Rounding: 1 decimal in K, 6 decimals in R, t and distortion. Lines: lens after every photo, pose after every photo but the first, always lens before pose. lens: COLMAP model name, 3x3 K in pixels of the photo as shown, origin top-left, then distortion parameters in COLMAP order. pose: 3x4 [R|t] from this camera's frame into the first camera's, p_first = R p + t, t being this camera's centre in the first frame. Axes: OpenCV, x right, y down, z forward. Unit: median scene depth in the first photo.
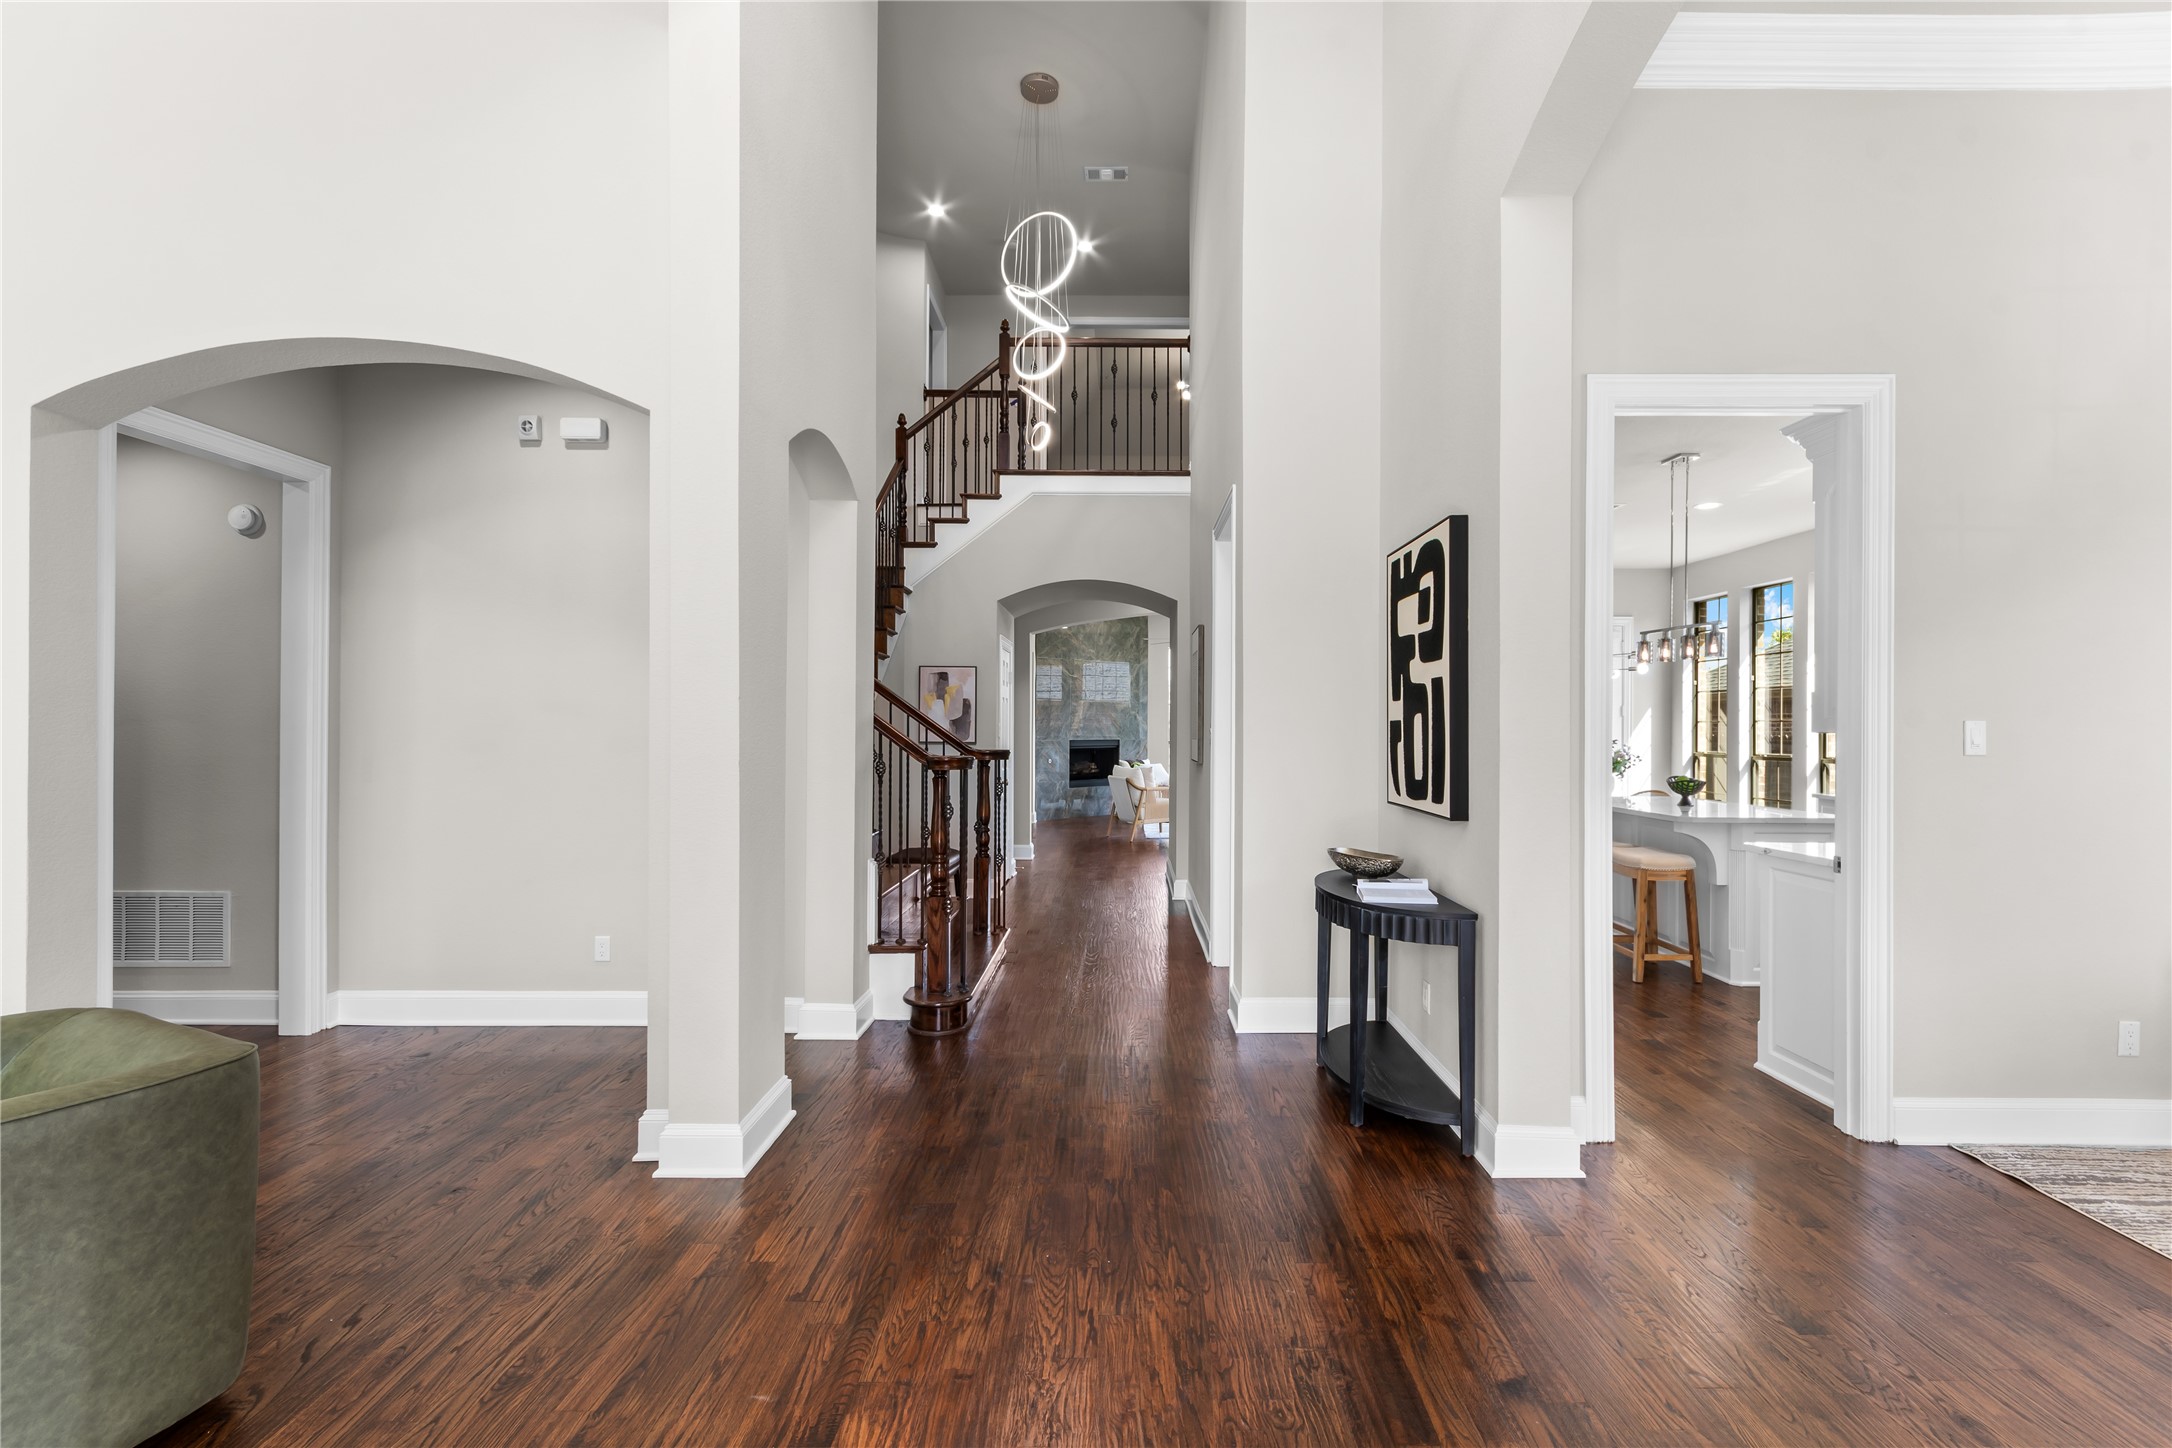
lens RADIAL K [[978.8, 0, 1086.0], [0, 978.8, 724.0], [0, 0, 1]] dist [-0.000623, 0.000062]
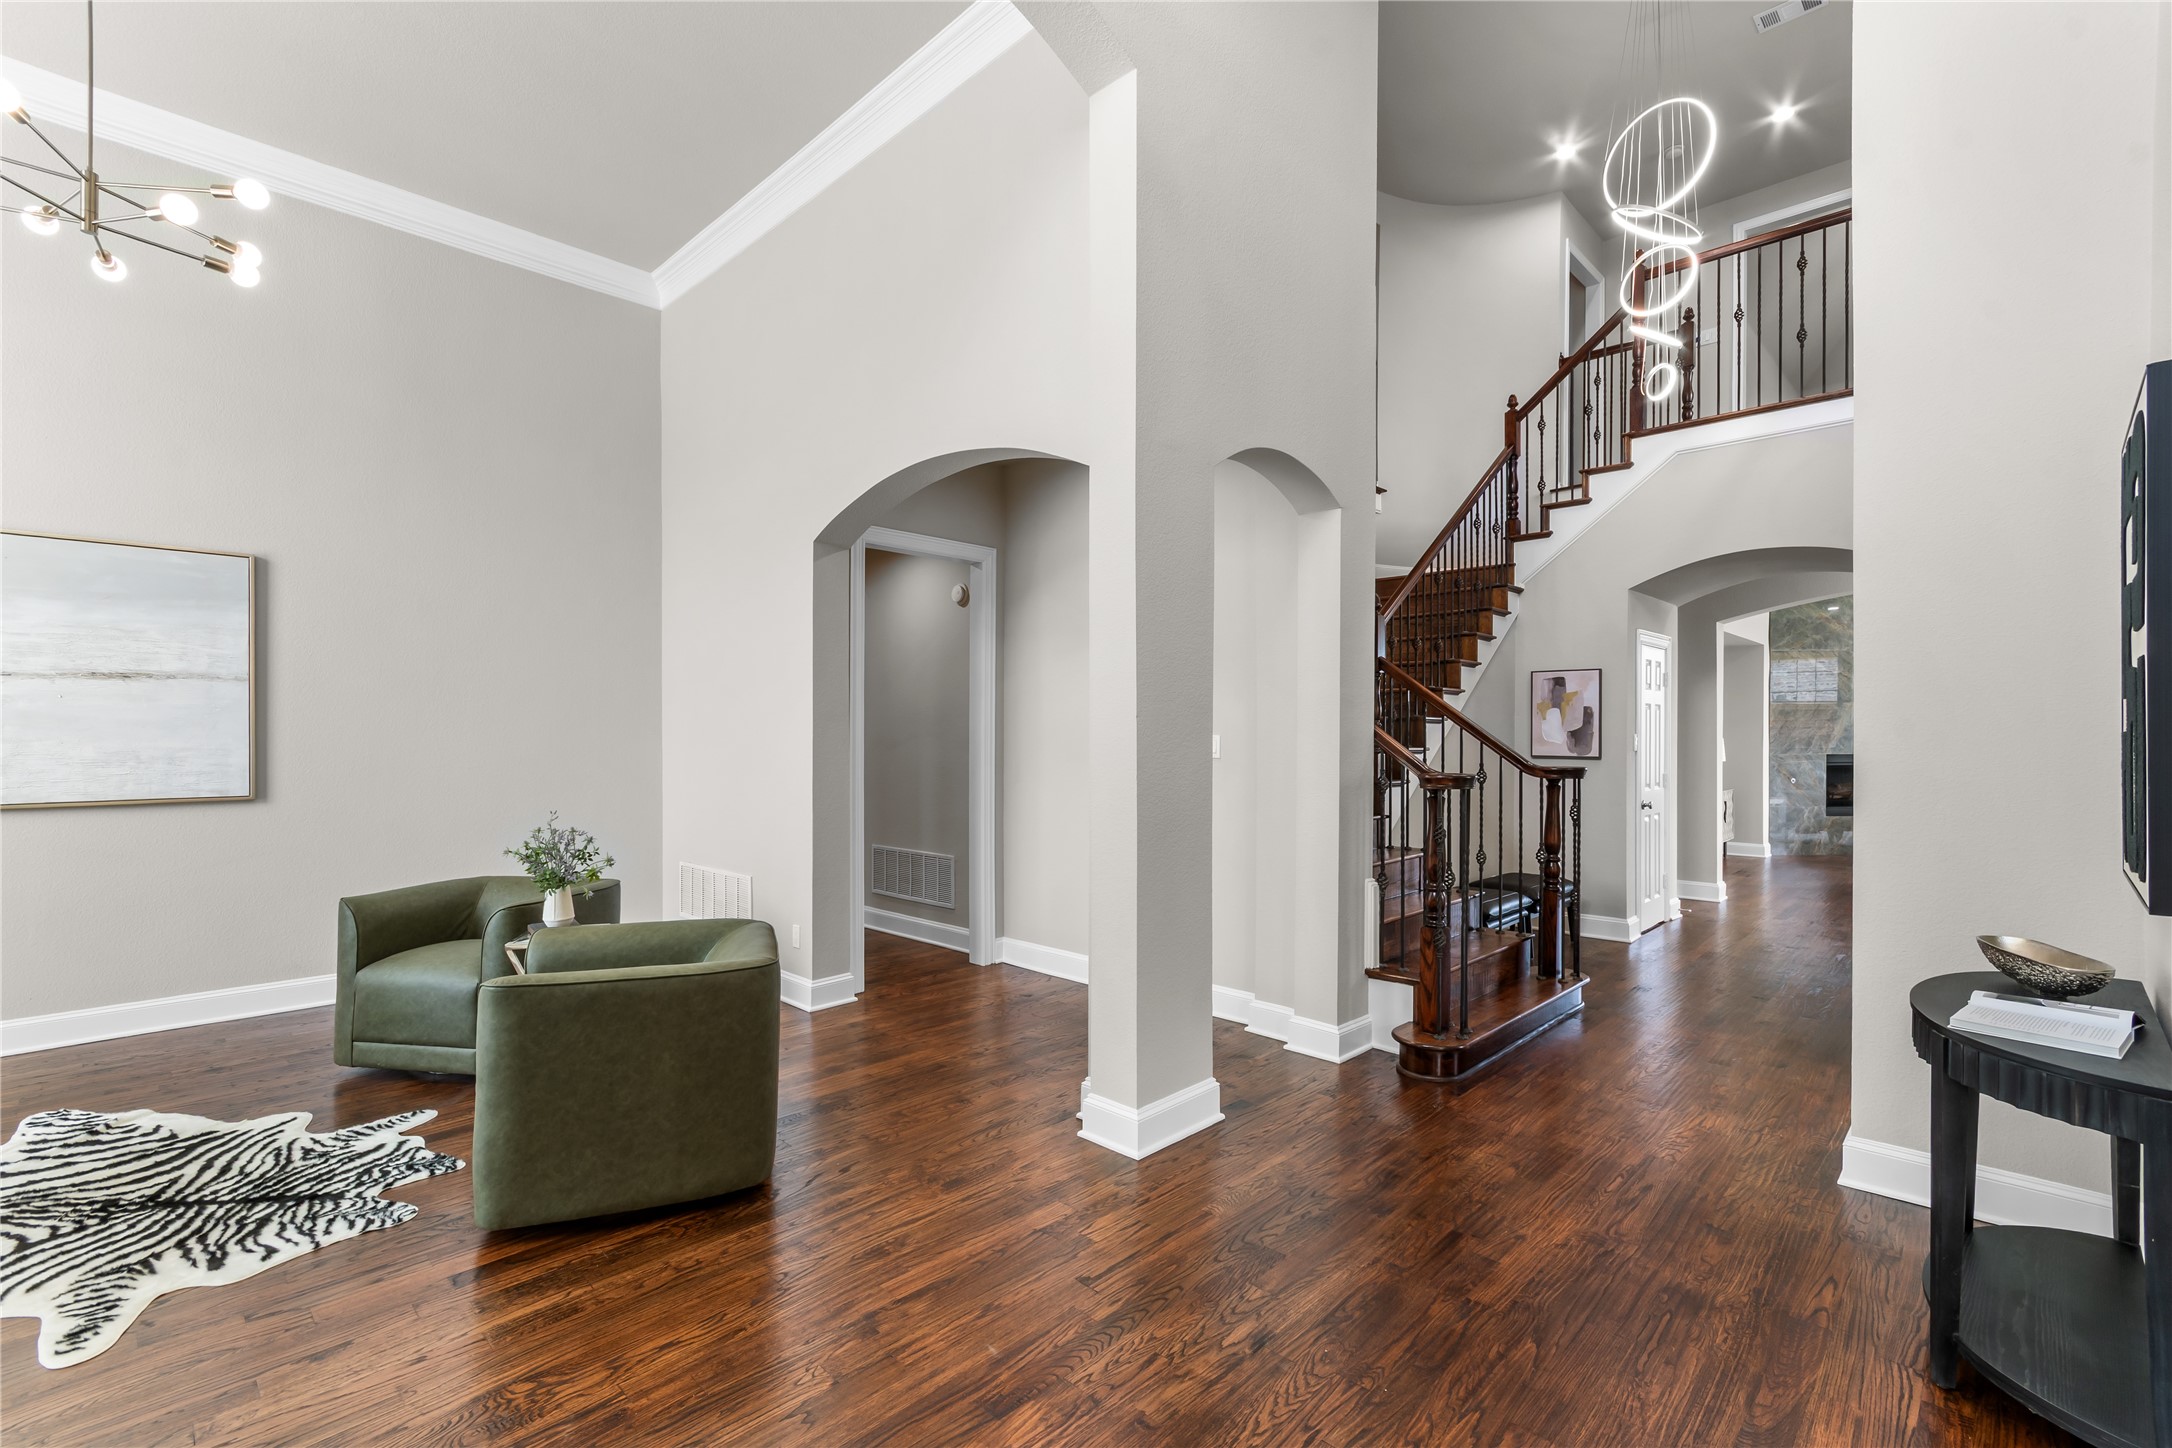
lens RADIAL K [[953.7, 0, 1089.4], [0, 953.7, 732.6], [0, 0, 1]] dist [-0.000050, 0.000188]
pose [[0.716028, -0.003307, -0.698064, 0.250717], [0.004162, 0.999991, -0.000468, -0.007018], [0.698059, -0.002570, 0.716035, 0.147815]]
